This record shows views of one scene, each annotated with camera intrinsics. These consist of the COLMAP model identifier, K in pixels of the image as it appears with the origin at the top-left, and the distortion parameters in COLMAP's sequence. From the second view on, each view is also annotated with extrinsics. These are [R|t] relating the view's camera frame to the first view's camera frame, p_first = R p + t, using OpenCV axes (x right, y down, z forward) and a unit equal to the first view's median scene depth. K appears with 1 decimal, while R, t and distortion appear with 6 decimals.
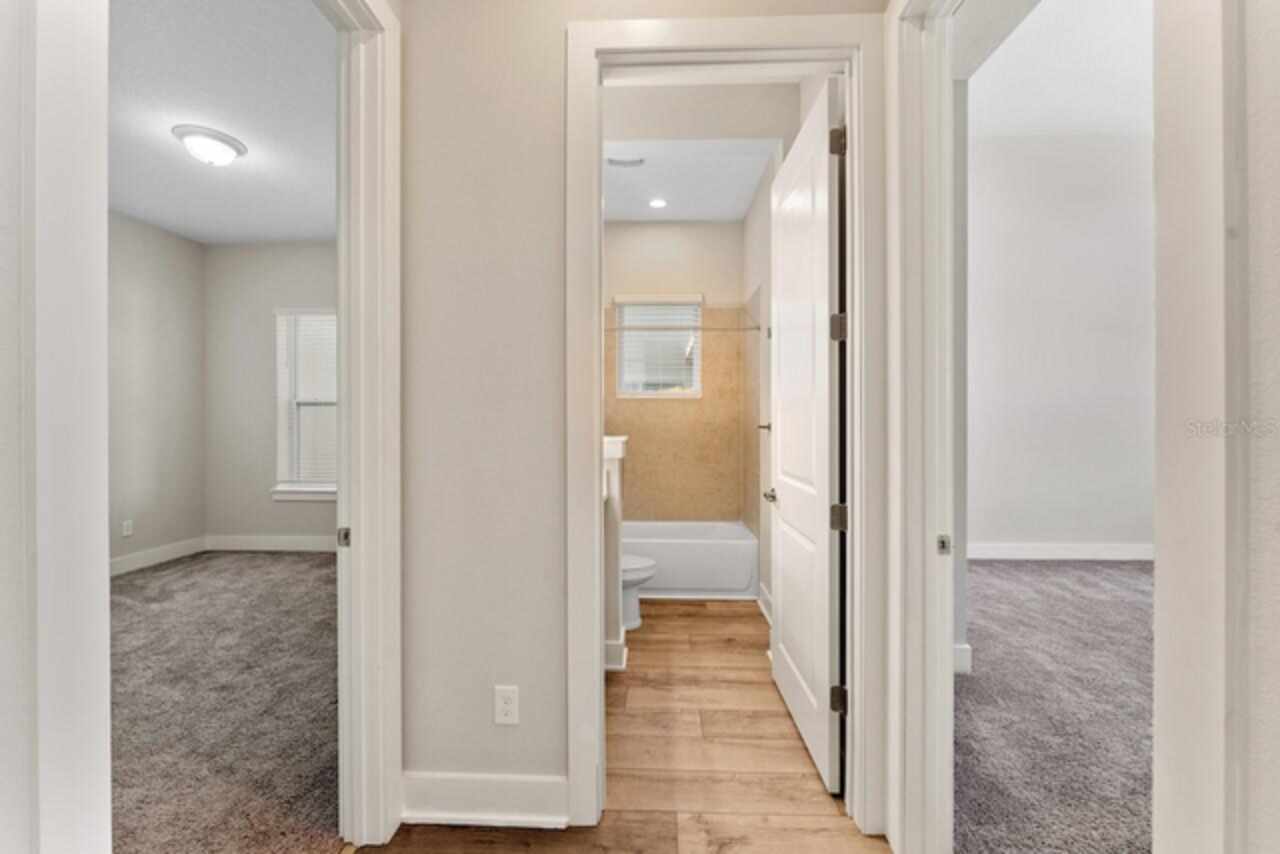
lens RADIAL K [[509.8, 0, 641.4], [0, 509.8, 423.6], [0, 0, 1]] dist [0.001754, -0.000001]
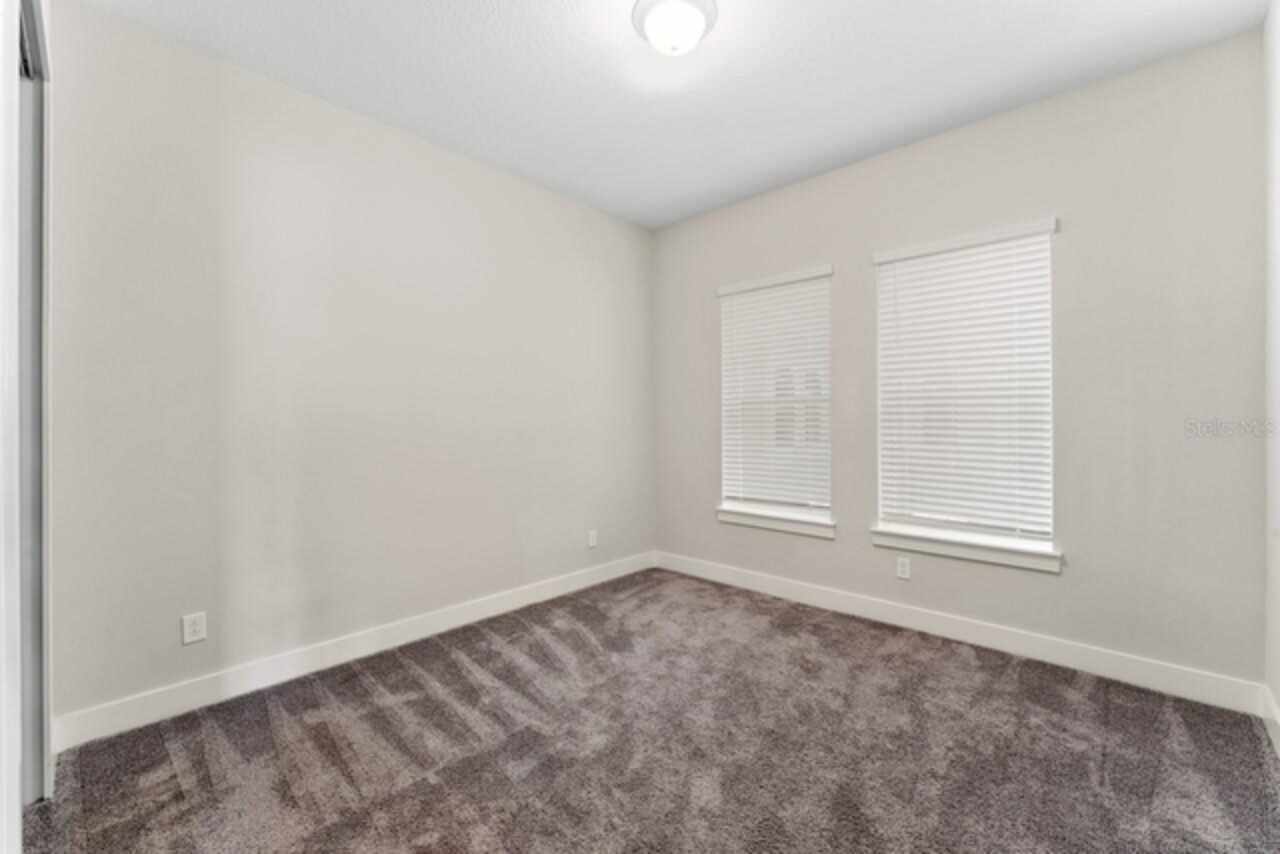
lens RADIAL K [[509.8, 0, 634.7], [0, 509.8, 423.7], [0, 0, 1]] dist [0.001754, -0.000001]
pose [[0.756445, 0.004630, -0.654041, -0.394996], [-0.008580, 0.999959, -0.002845, -0.002345], [0.654001, 0.007764, 0.756454, 0.399035]]
